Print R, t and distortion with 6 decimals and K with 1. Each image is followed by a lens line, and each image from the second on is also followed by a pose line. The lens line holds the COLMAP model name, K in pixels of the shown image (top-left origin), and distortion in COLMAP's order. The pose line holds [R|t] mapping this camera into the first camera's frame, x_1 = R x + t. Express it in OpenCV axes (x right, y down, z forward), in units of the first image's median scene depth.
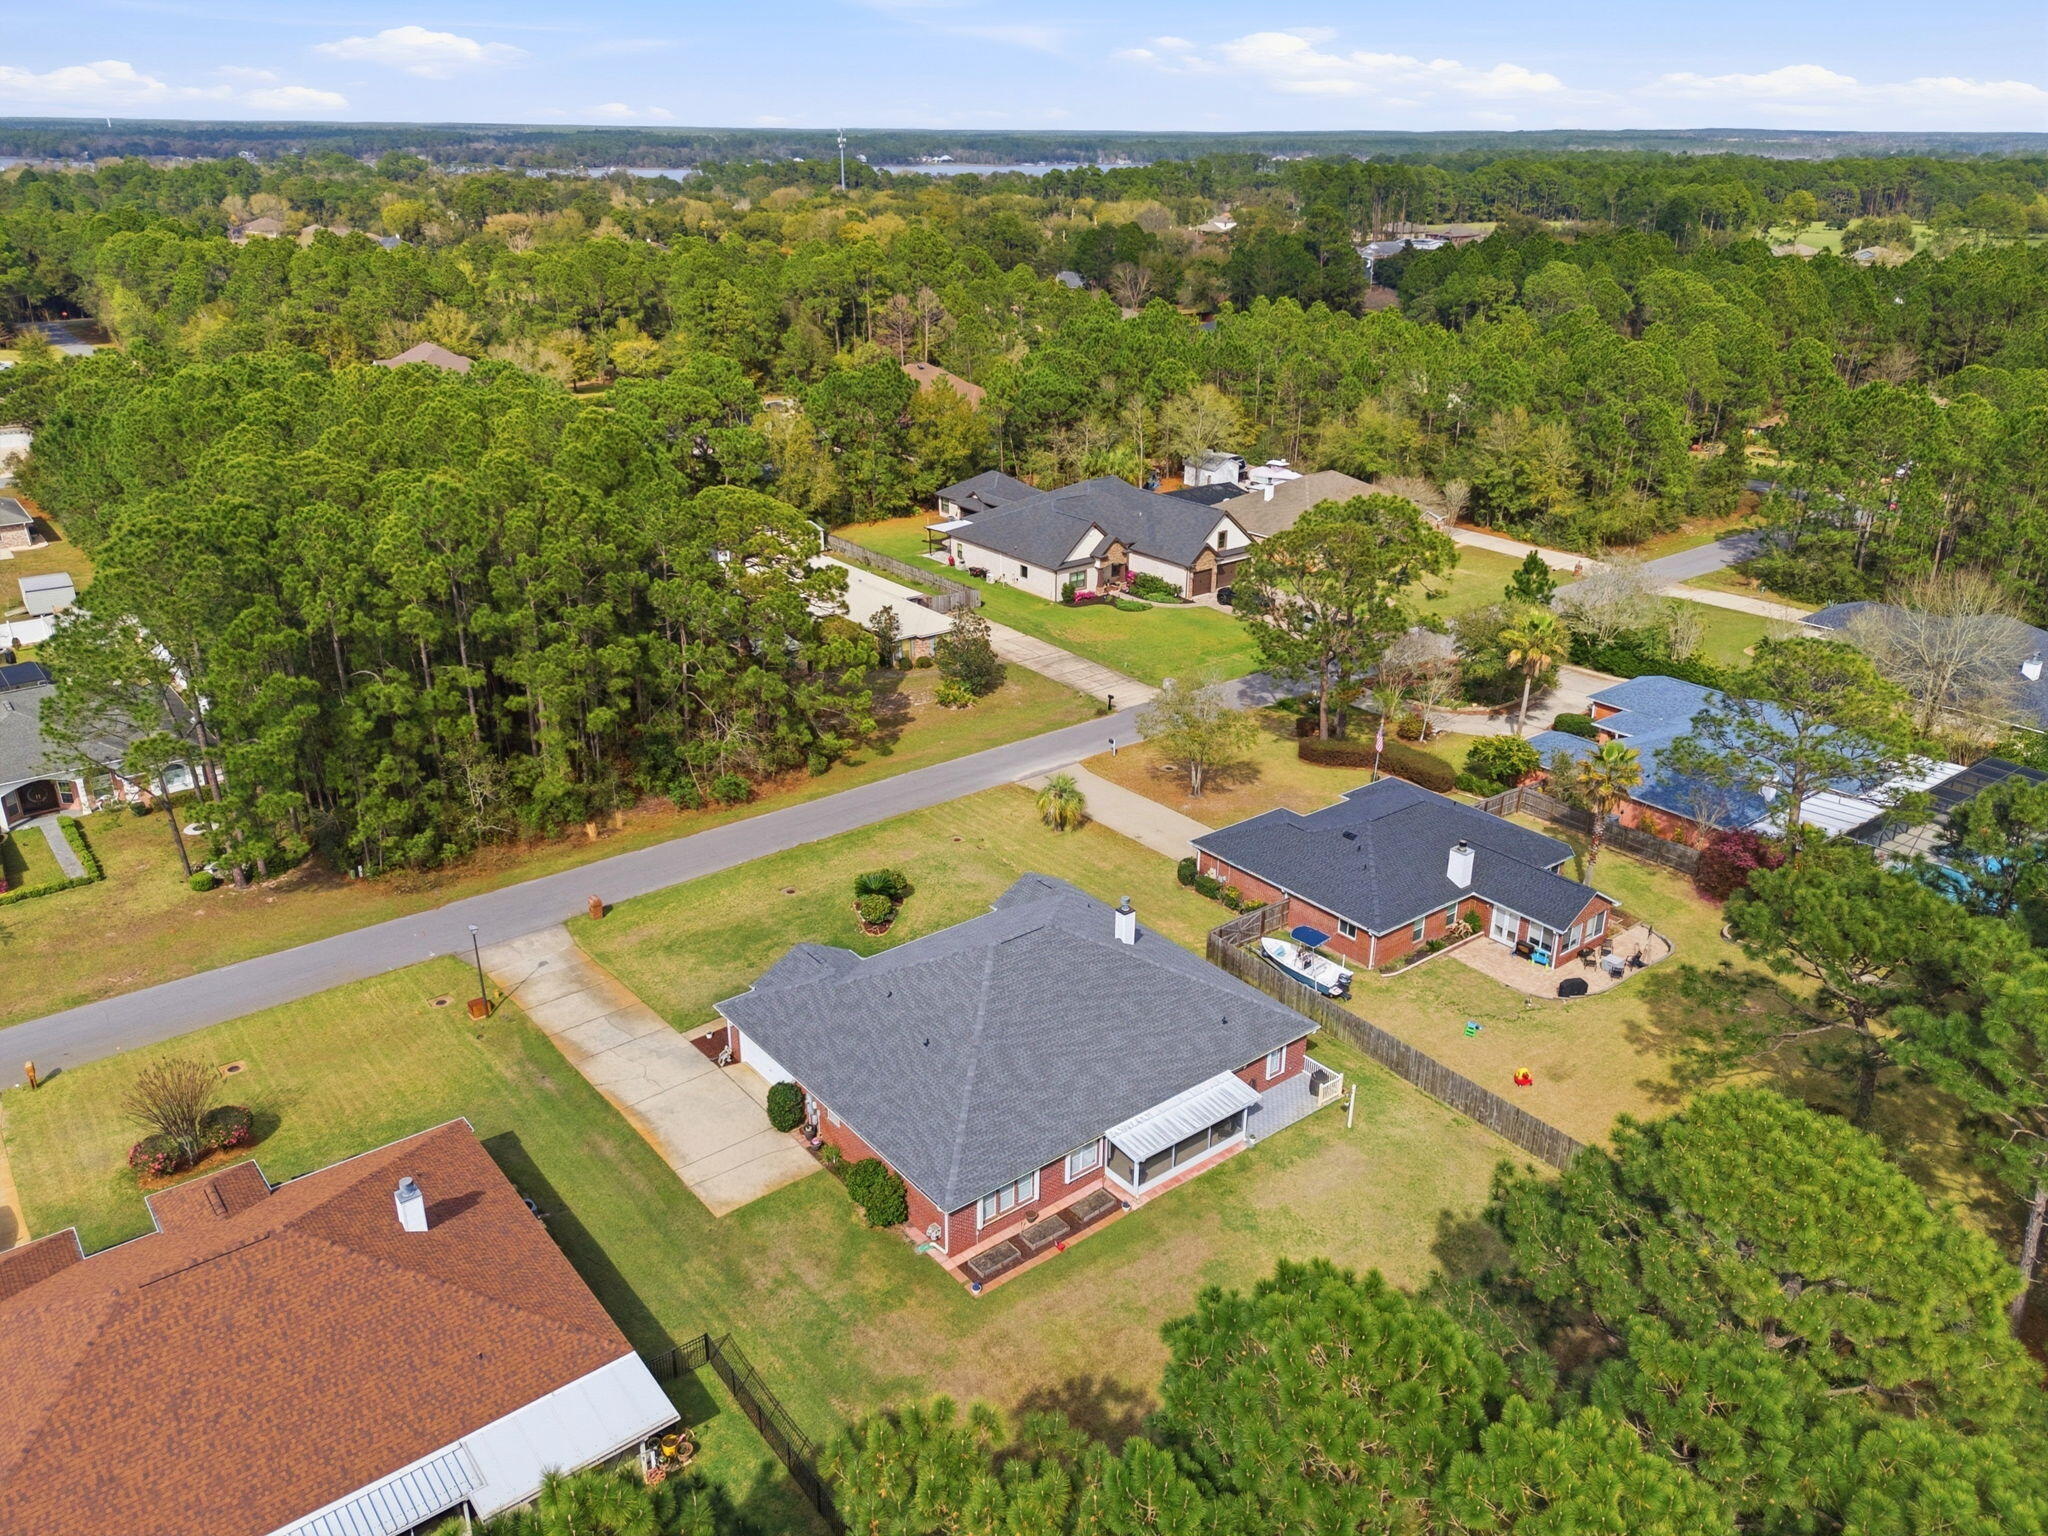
lens RADIAL K [[1513.4, 0, 1024.0], [0, 1513.4, 768.0], [0, 0, 1]] dist [0.030840, -0.003563]
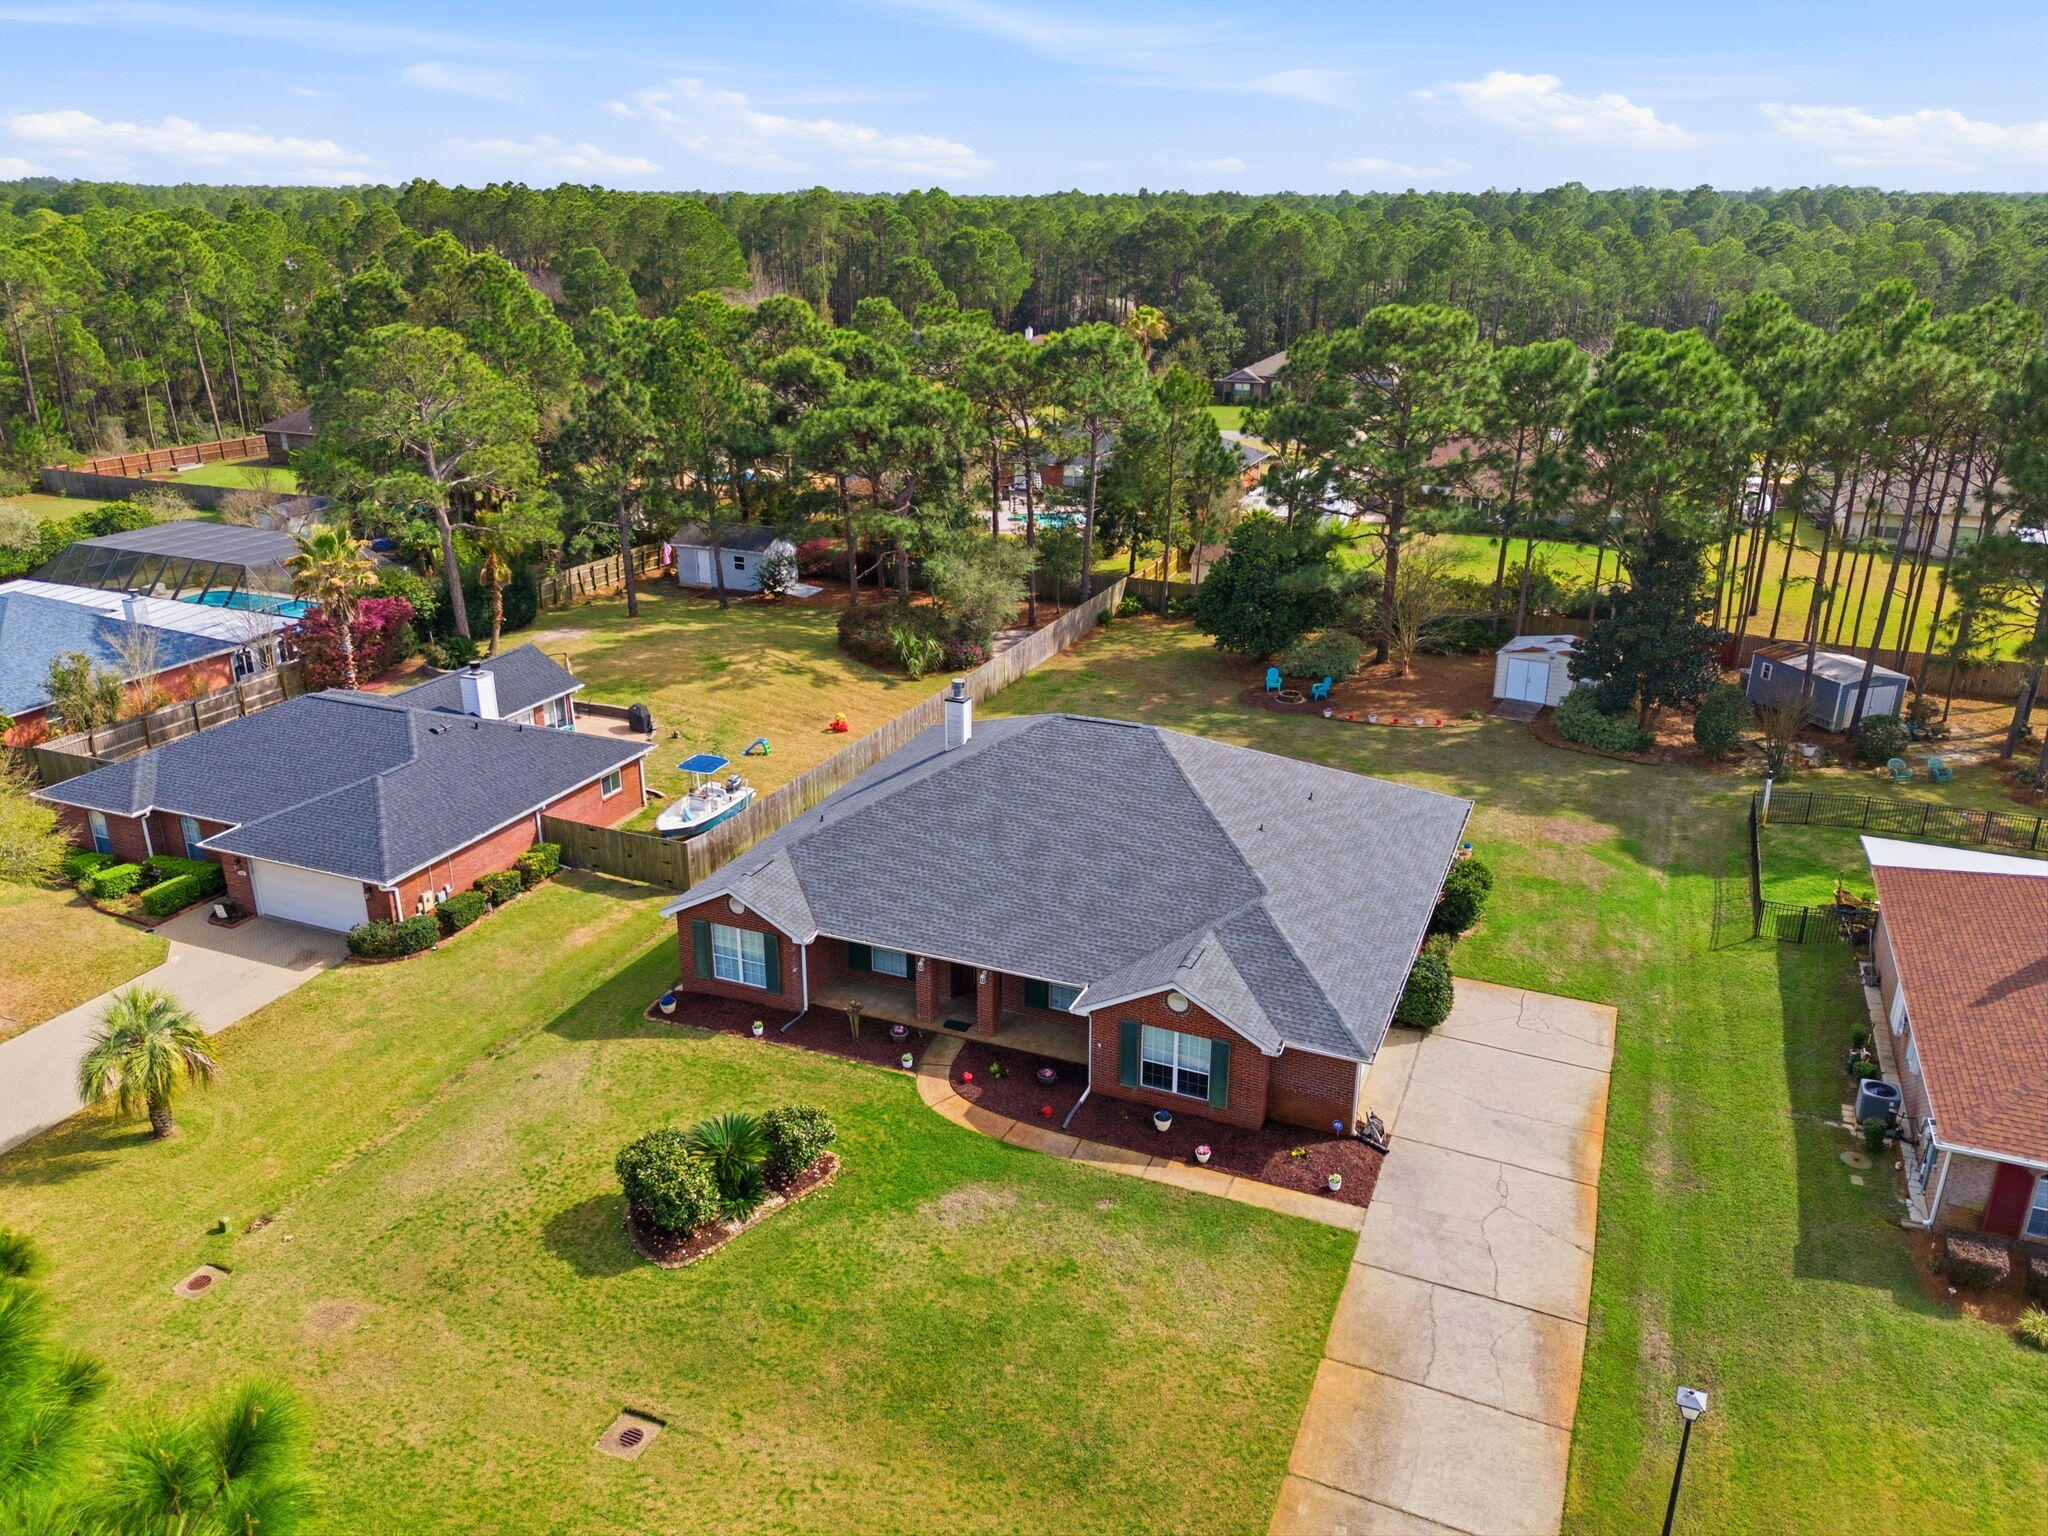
lens RADIAL K [[1513.4, 0, 1024.0], [0, 1513.4, 768.0], [0, 0, 1]] dist [0.030840, -0.003563]
pose [[-0.499495, -0.303088, 0.811568, -0.442579], [0.332405, 0.798046, 0.502623, -0.187164], [-0.800008, 0.520826, -0.297872, 1.017981]]
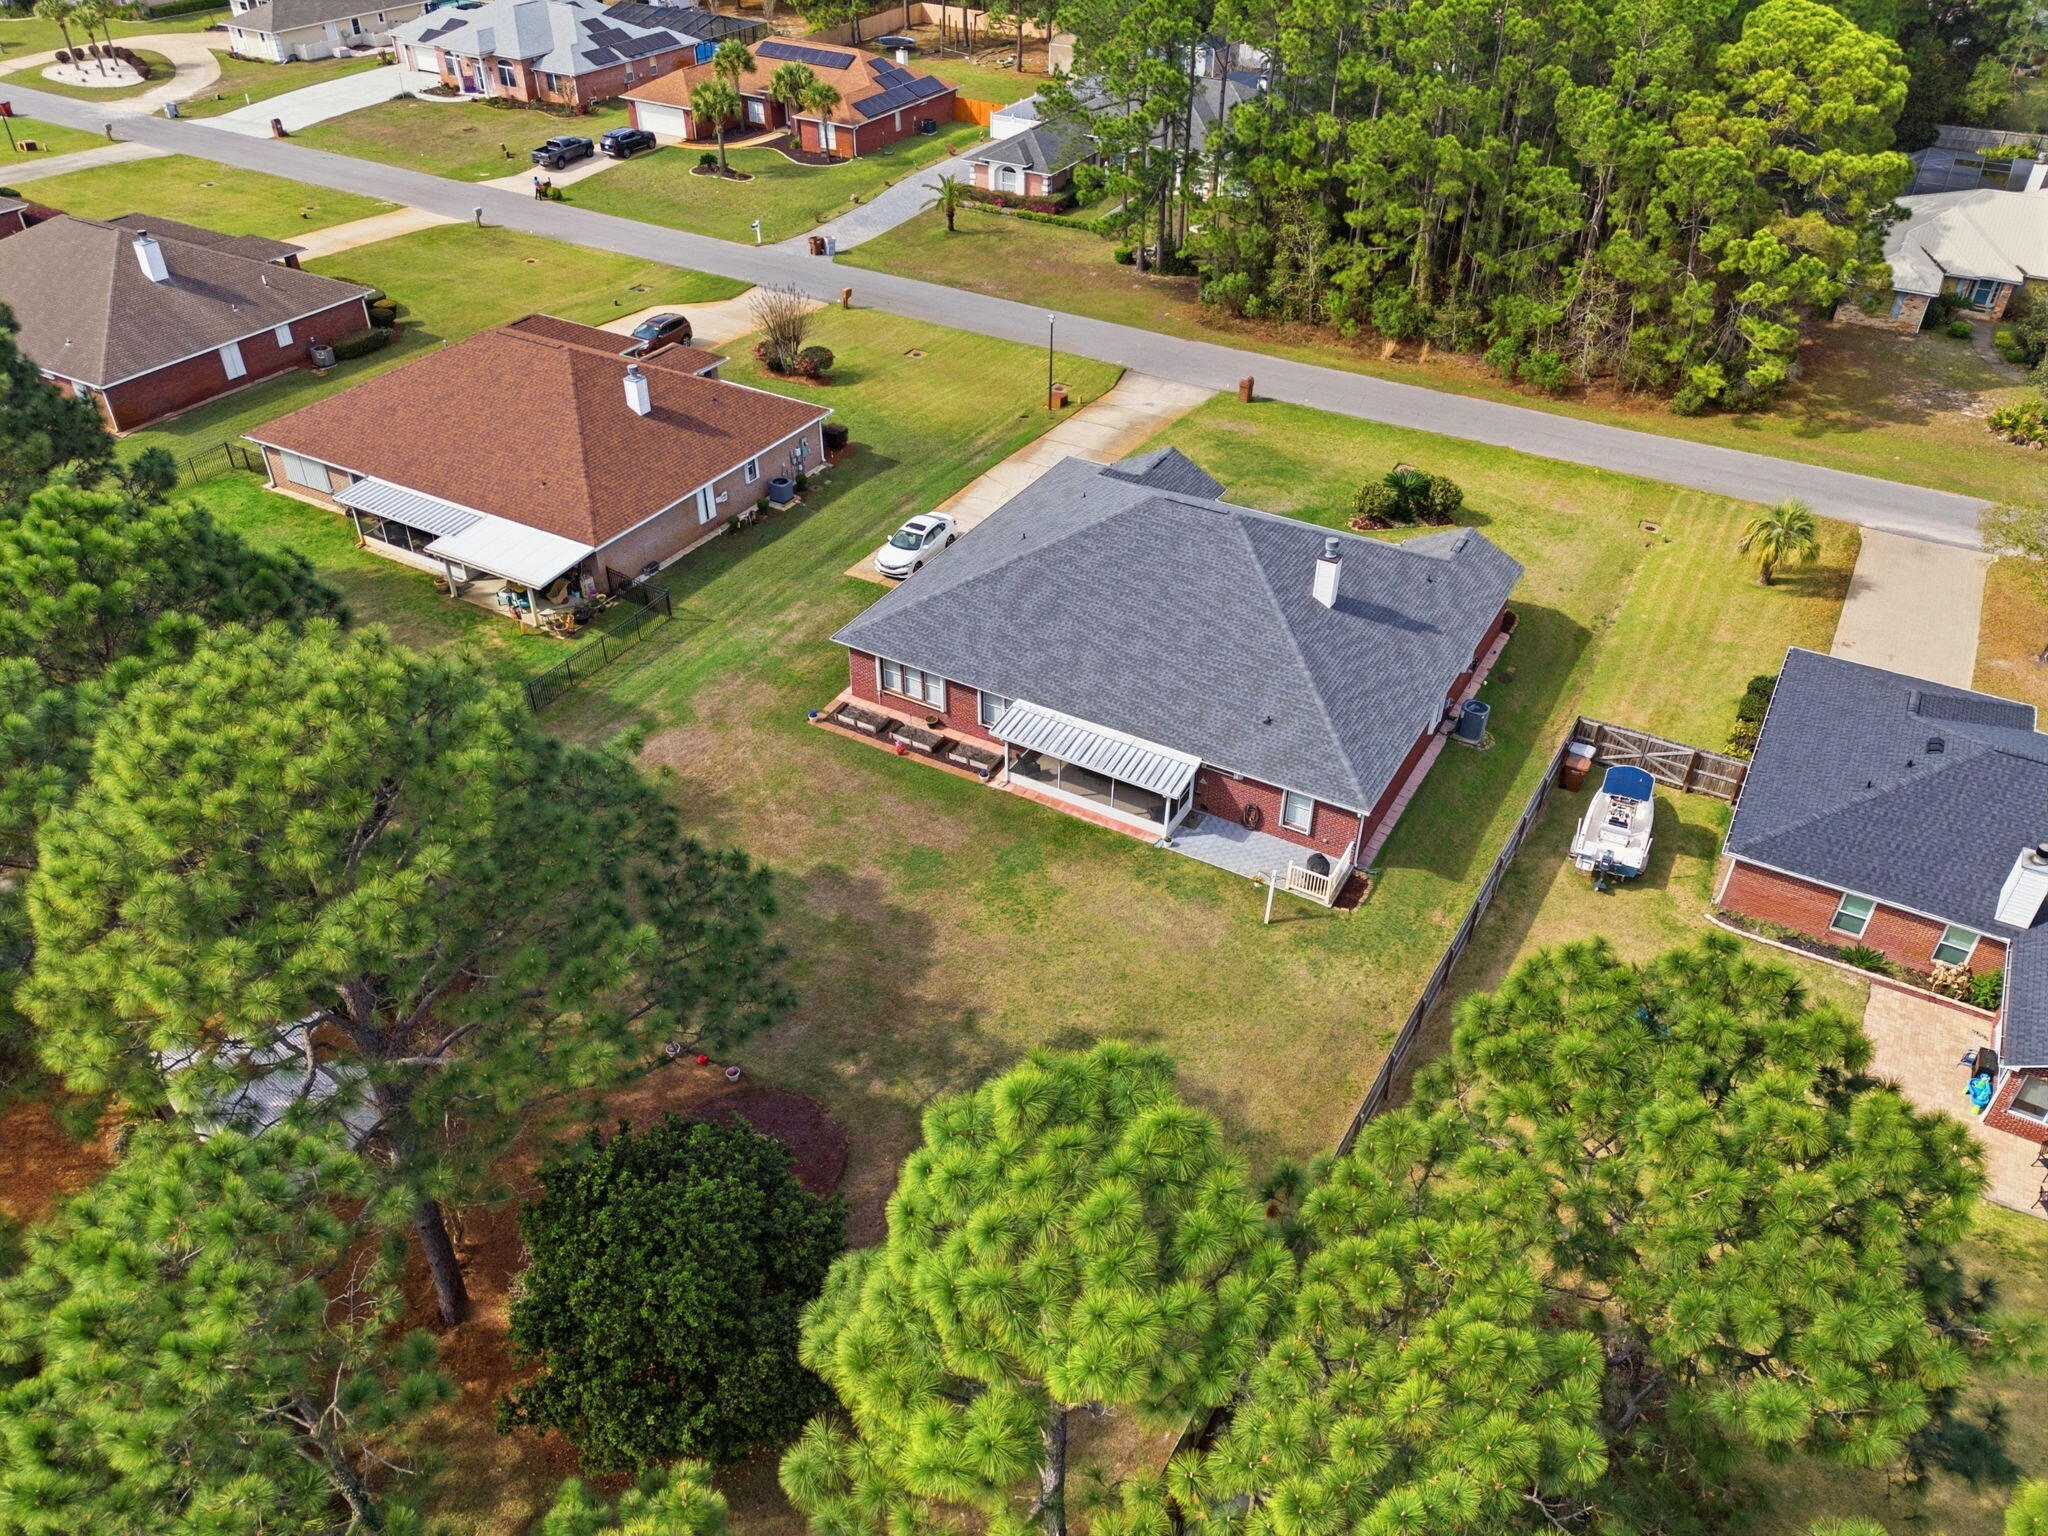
lens RADIAL K [[1513.4, 0, 1024.0], [0, 1513.4, 768.0], [0, 0, 1]] dist [0.030840, -0.003563]
pose [[0.367086, 0.548132, -0.751531, 0.544824], [-0.363553, 0.828215, 0.426484, -0.071065], [0.856199, 0.116665, 0.503301, 0.435046]]
